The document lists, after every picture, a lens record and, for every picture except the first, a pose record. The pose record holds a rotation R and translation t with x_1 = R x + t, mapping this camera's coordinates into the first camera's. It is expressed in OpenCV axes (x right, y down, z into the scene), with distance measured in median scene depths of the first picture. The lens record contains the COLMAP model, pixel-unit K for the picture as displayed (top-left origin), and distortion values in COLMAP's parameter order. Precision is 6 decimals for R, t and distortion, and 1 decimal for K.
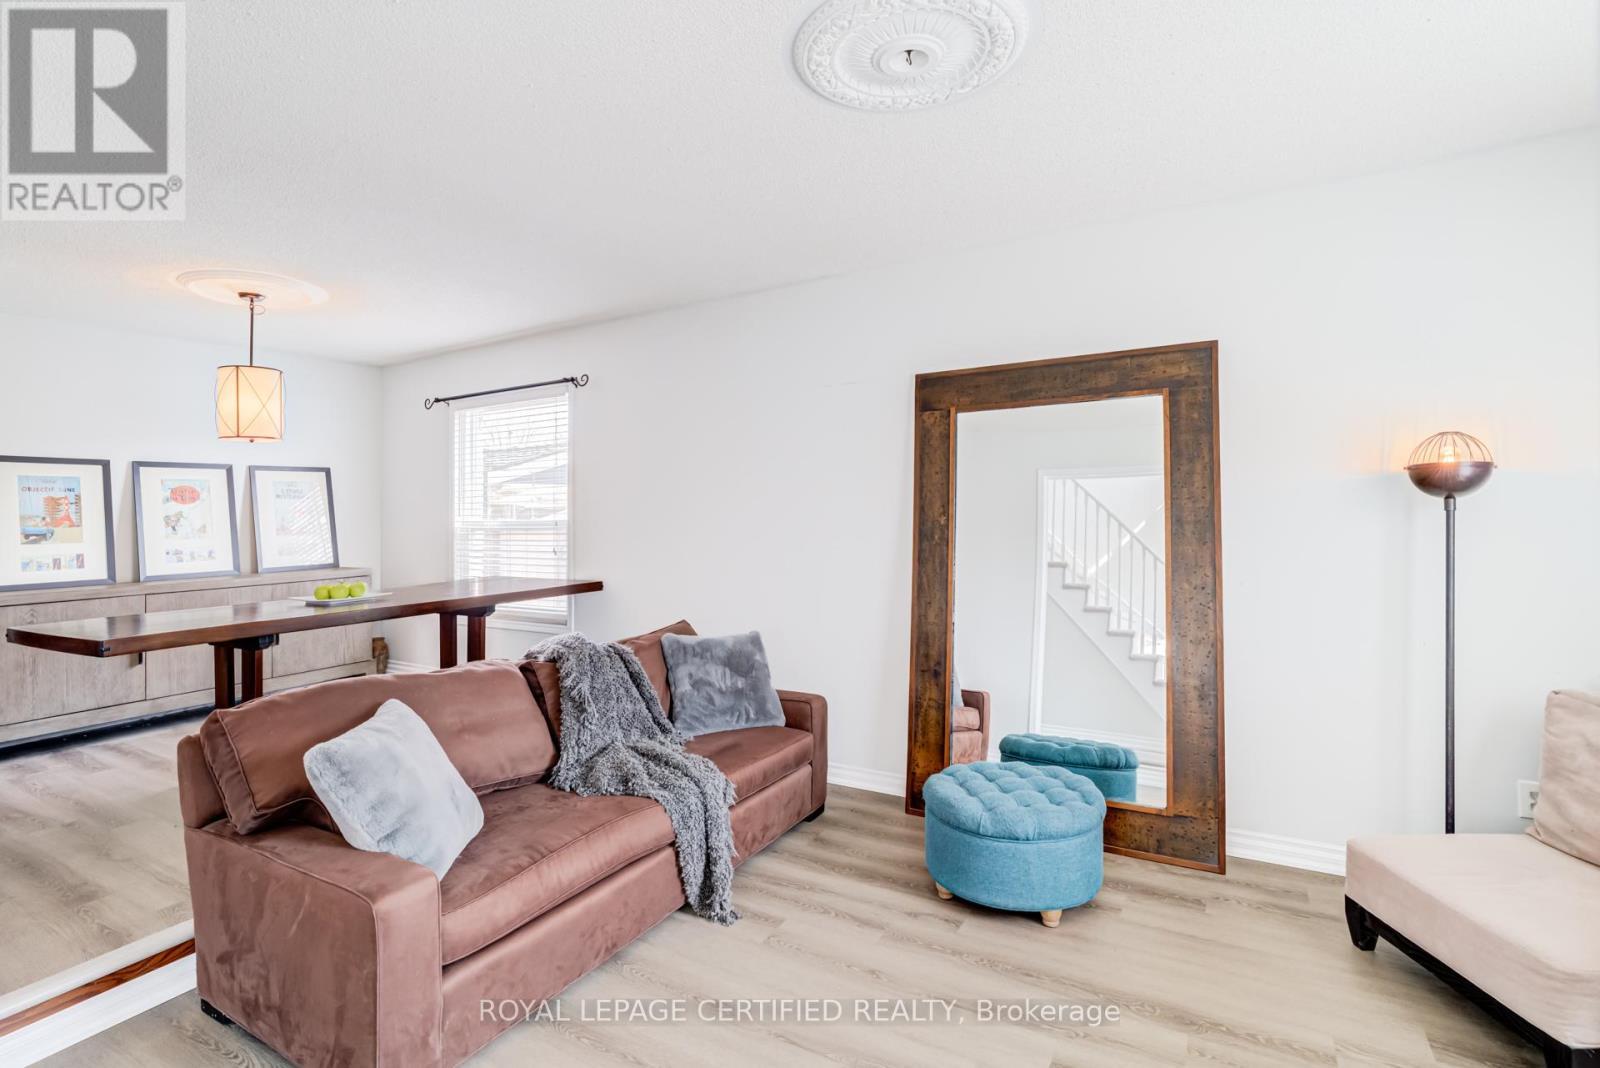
lens RADIAL K [[804.9, 0, 800.0], [0, 804.9, 534.0], [0, 0, 1]] dist [-0.003076, 0.001331]
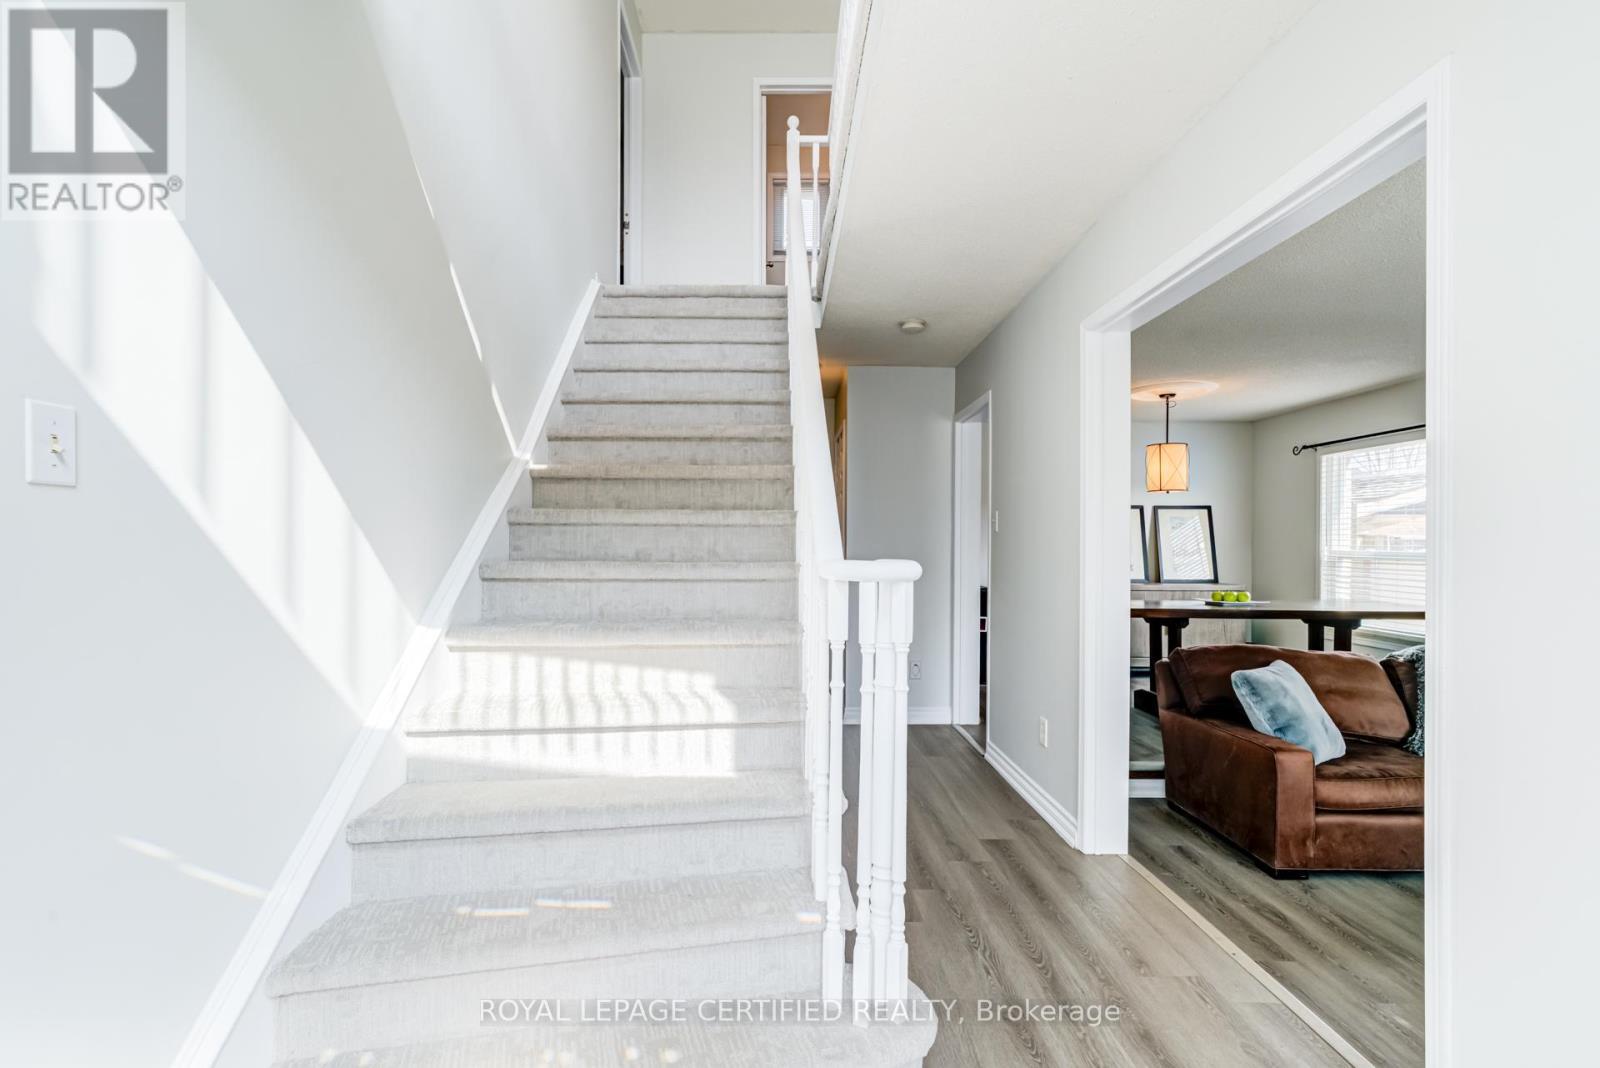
lens RADIAL K [[682.0, 0, 793.9], [0, 682.0, 509.0], [0, 0, 1]] dist [-0.001161, -0.011434]
pose [[0.485096, -0.021429, -0.874198, 0.176055], [-0.040945, 0.998047, -0.047185, 0.008467], [0.873502, 0.058683, 0.483271, -0.428498]]
